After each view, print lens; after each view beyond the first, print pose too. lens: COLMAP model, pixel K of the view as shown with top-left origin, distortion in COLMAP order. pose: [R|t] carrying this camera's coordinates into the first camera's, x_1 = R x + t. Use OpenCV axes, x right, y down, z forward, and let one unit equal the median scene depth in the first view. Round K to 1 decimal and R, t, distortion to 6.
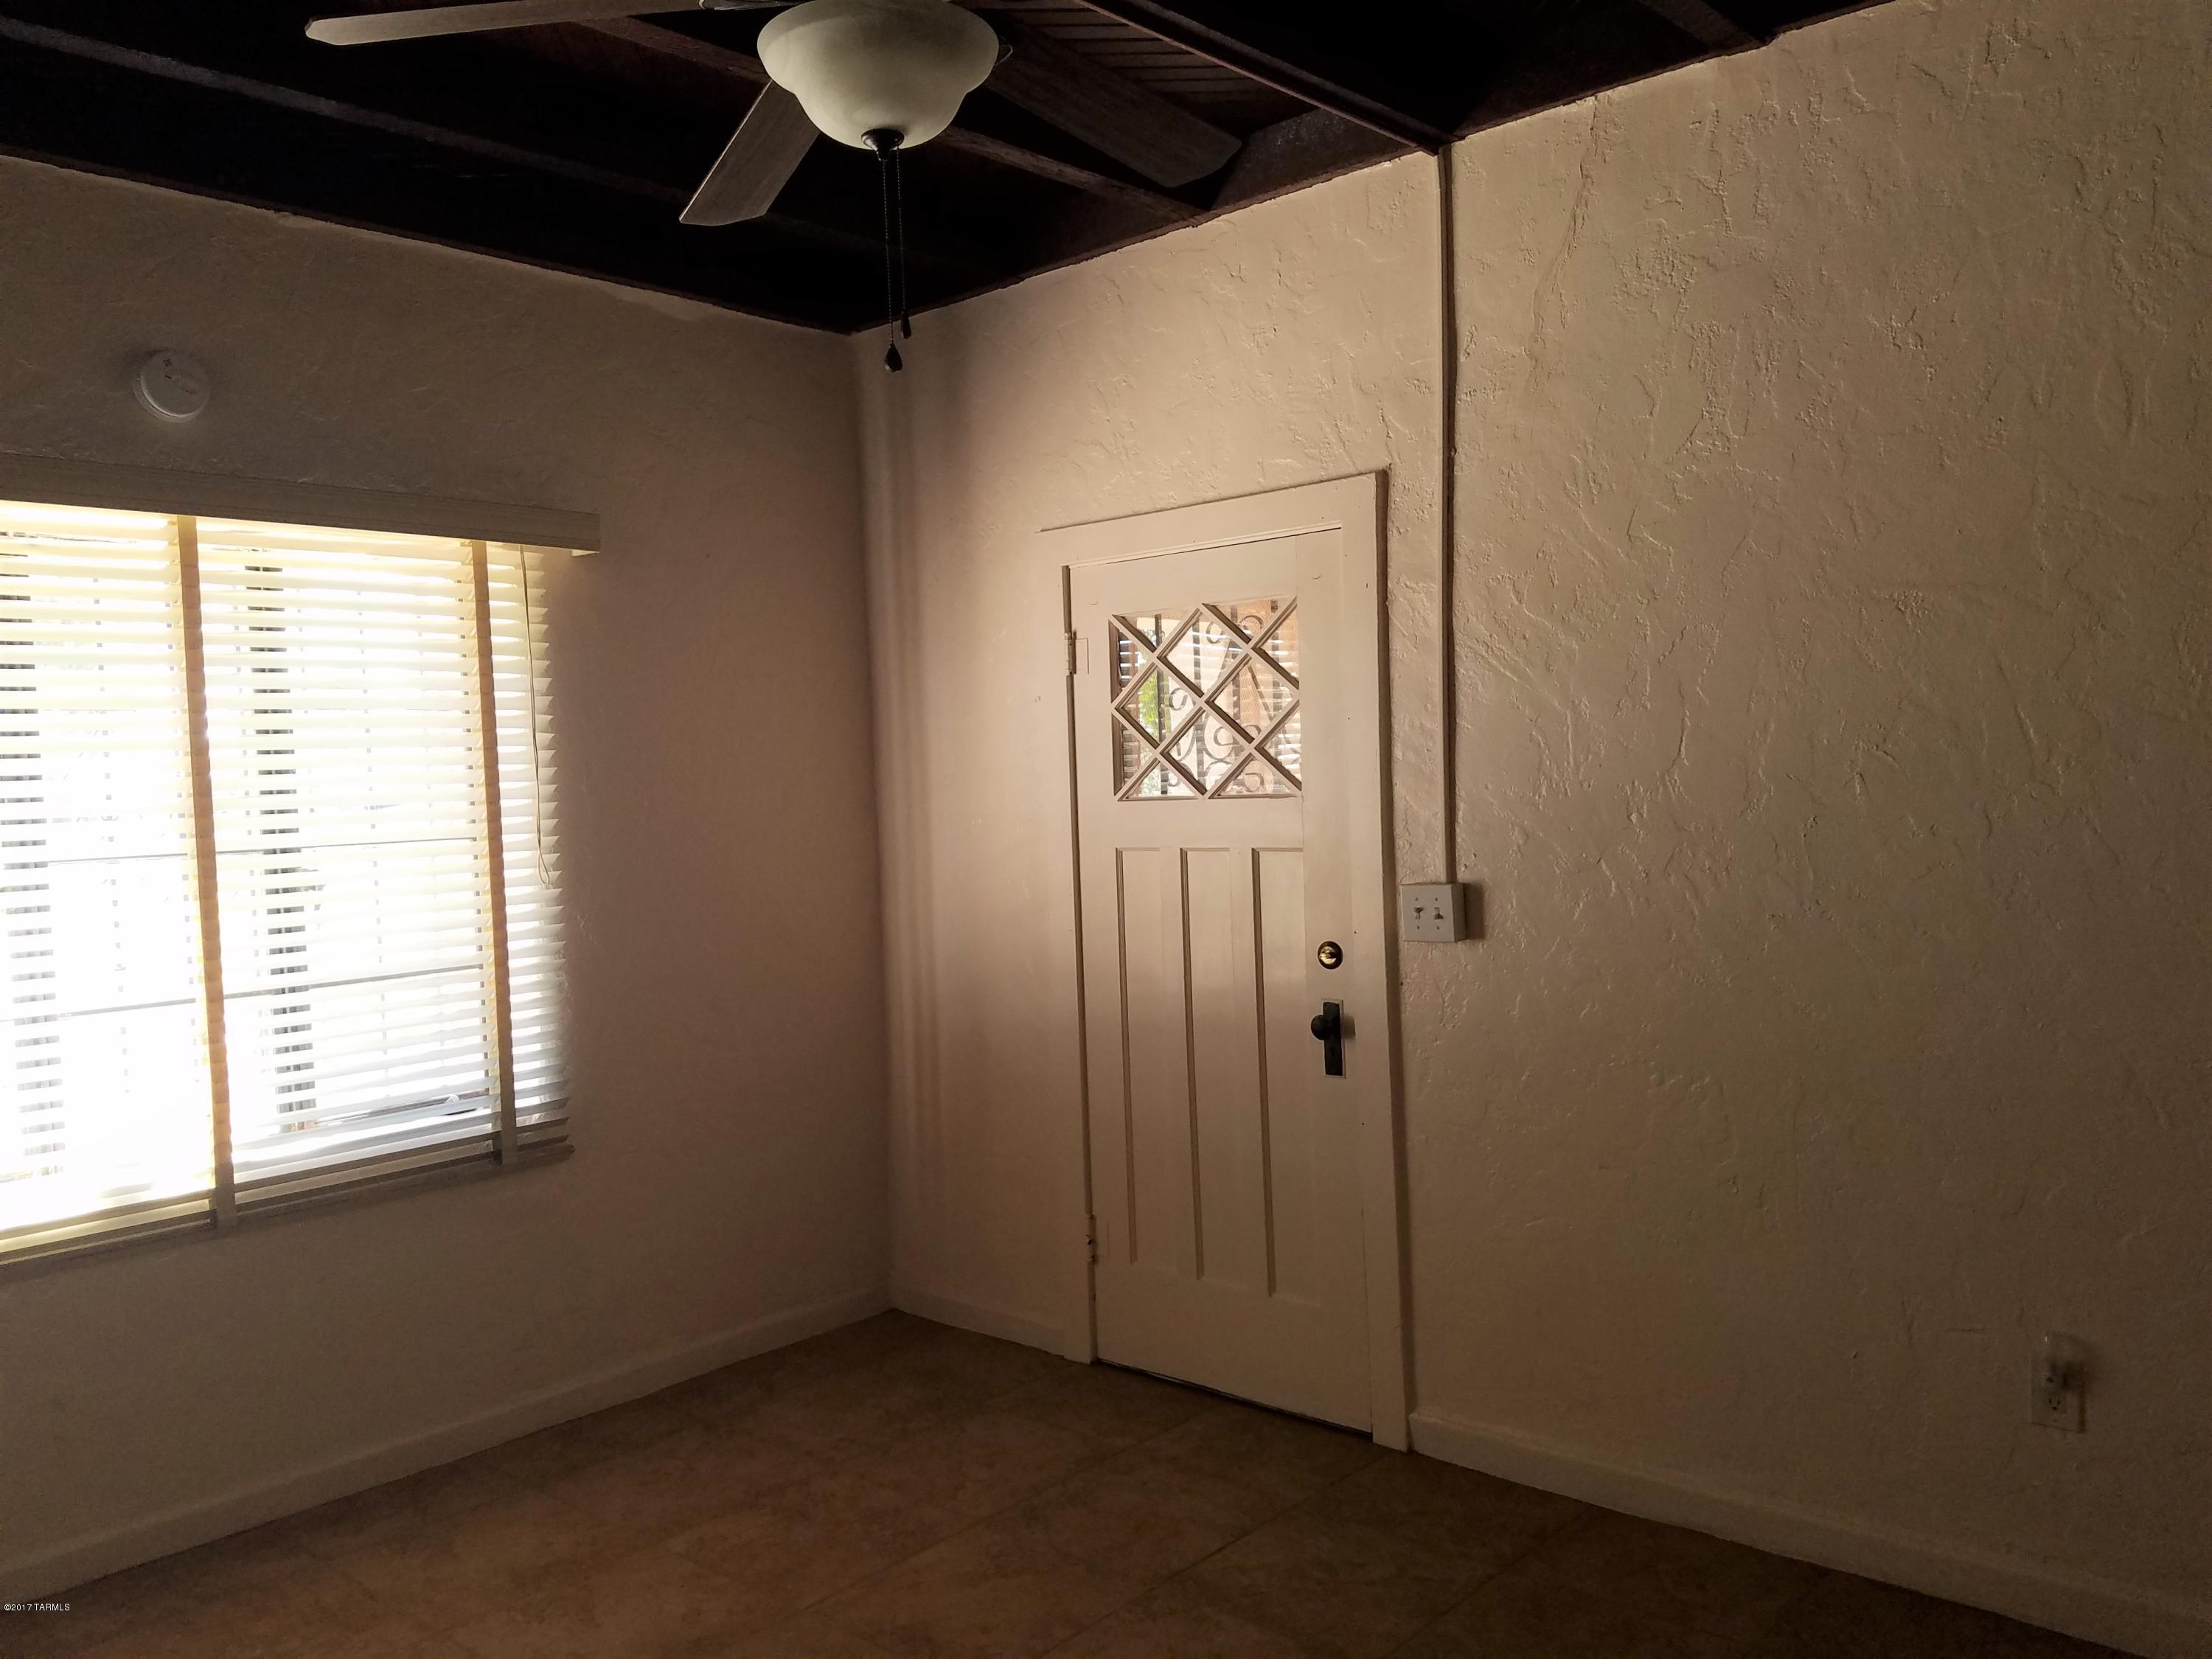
lens RADIAL K [[1727.7, 0, 1065.6], [0, 1727.7, 861.1], [0, 0, 1]] dist [0.303495, -0.494910]
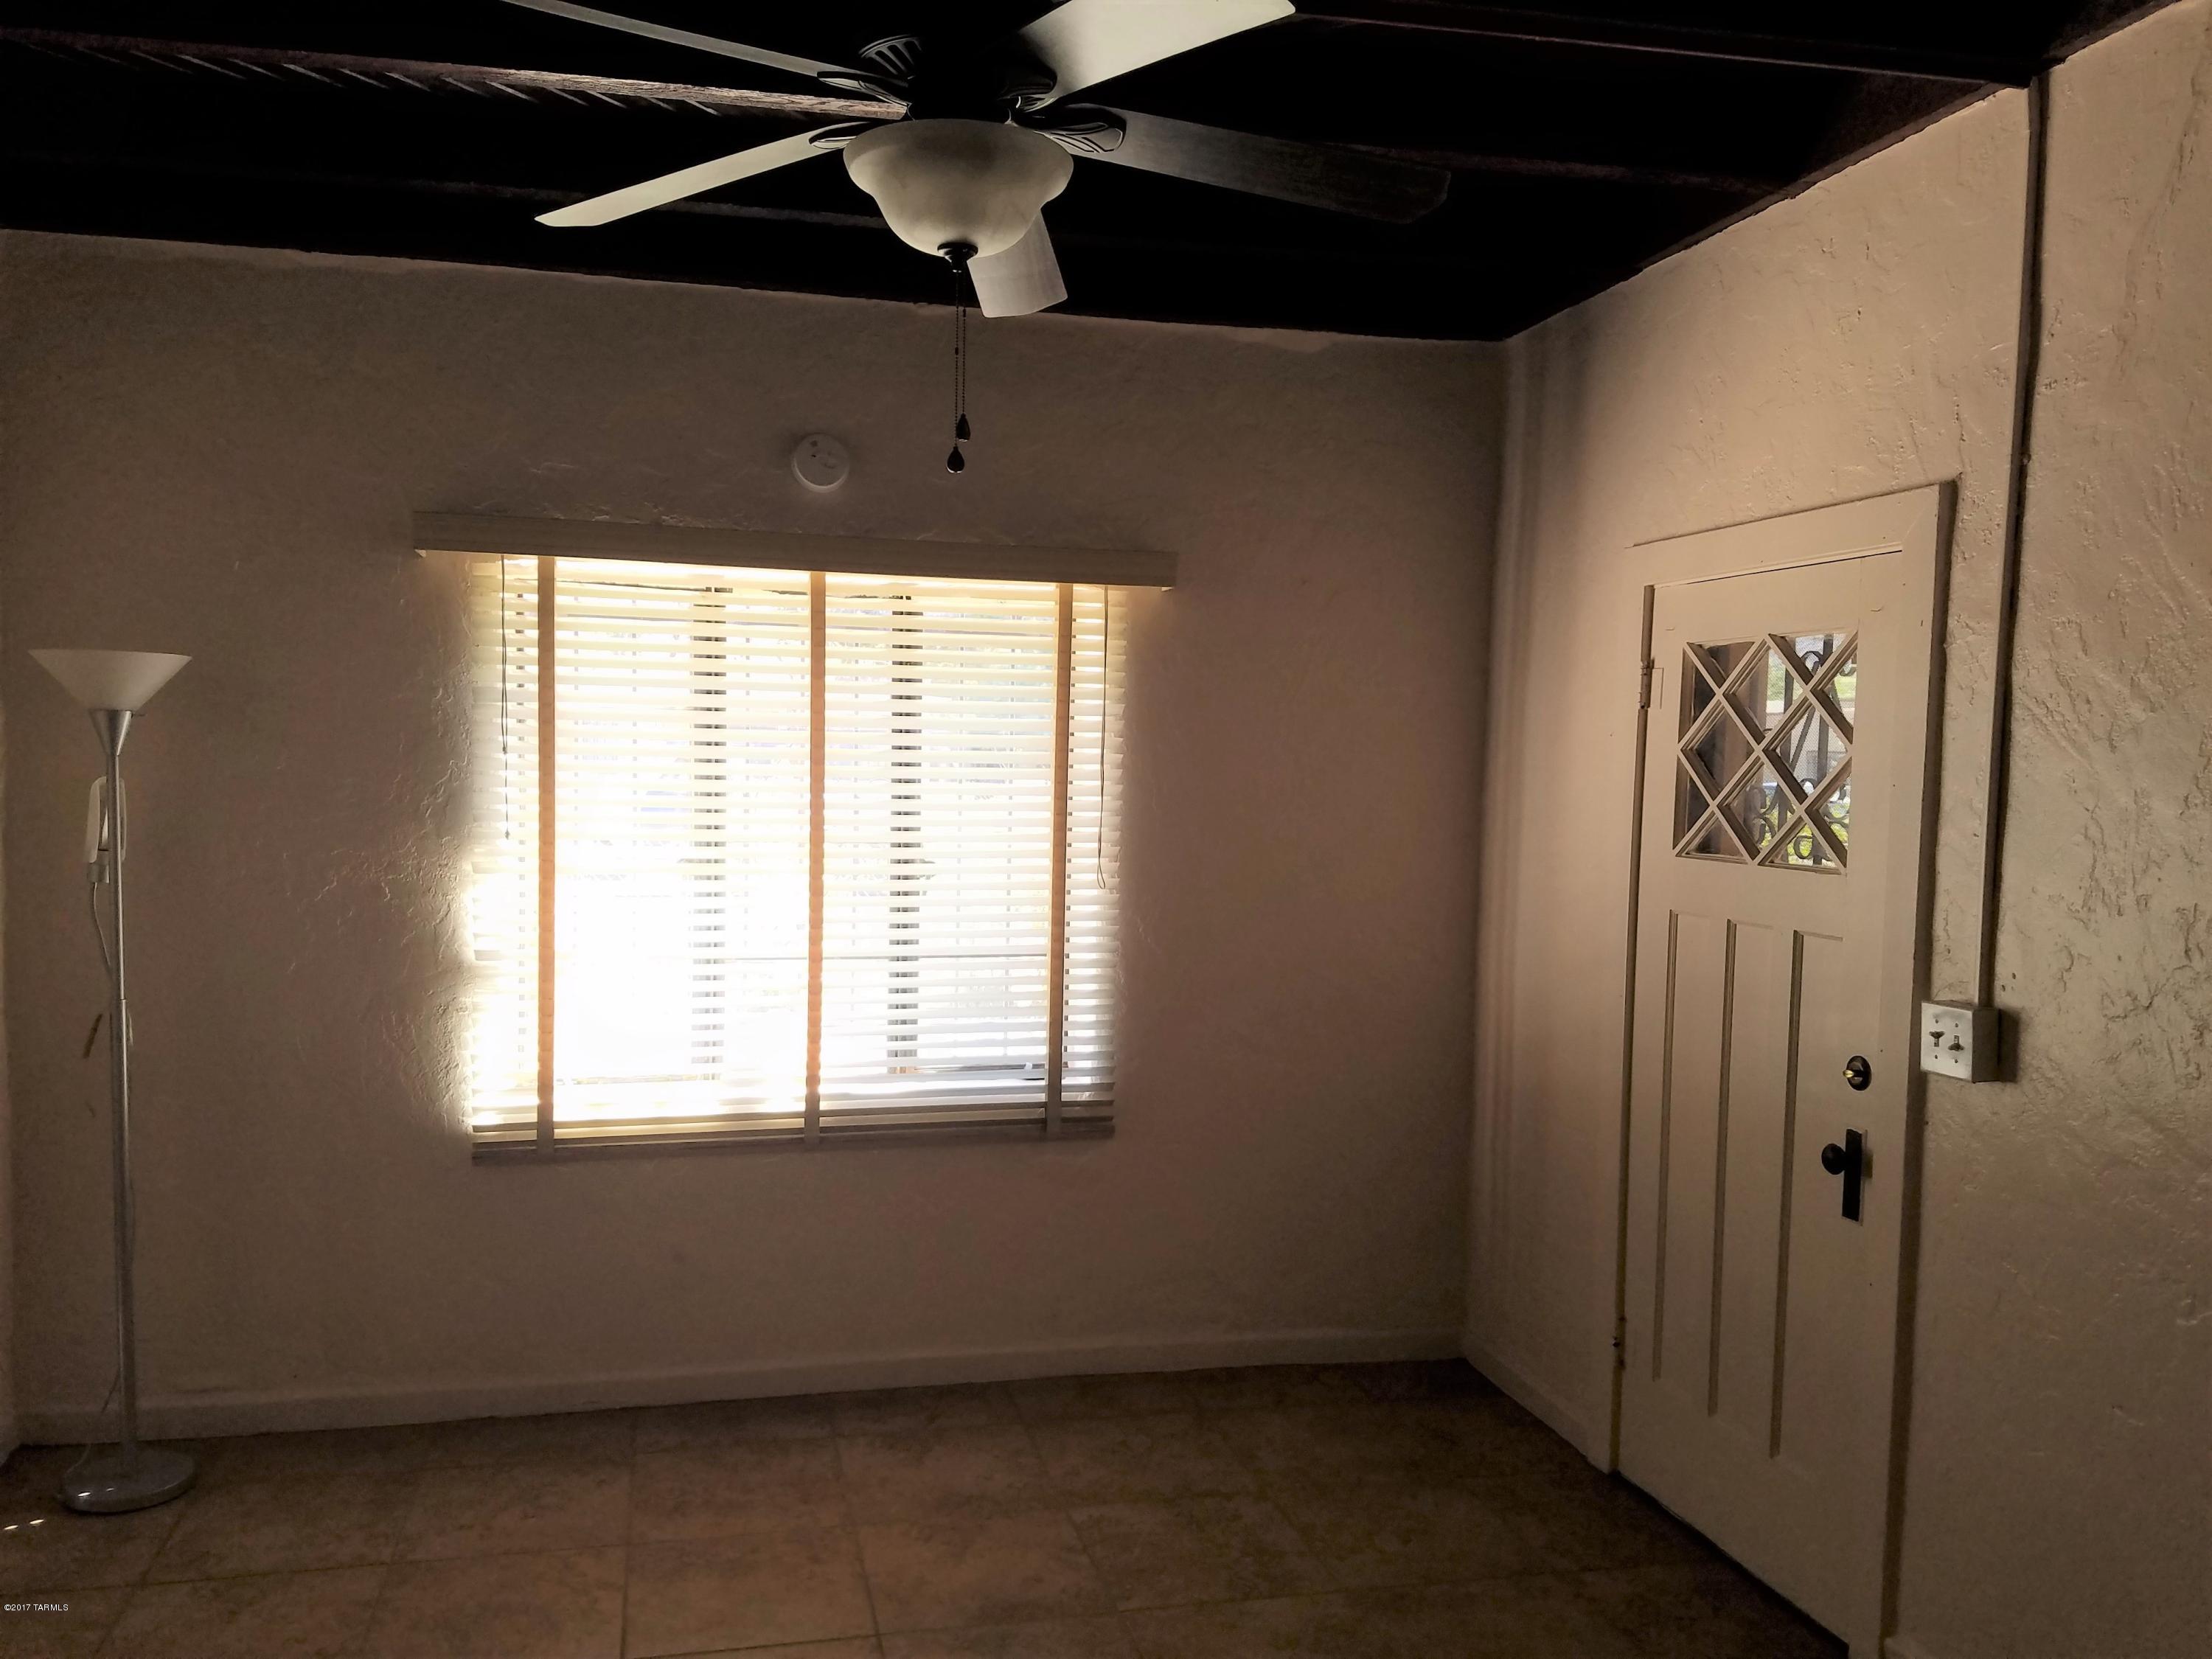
lens RADIAL K [[1727.7, 0, 1065.6], [0, 1727.7, 861.1], [0, 0, 1]] dist [0.303495, -0.494910]
pose [[0.821068, 0.087889, -0.564023, 0.312685], [-0.075691, 0.996114, 0.045033, -0.053983], [0.565789, 0.005716, 0.824530, 0.094807]]
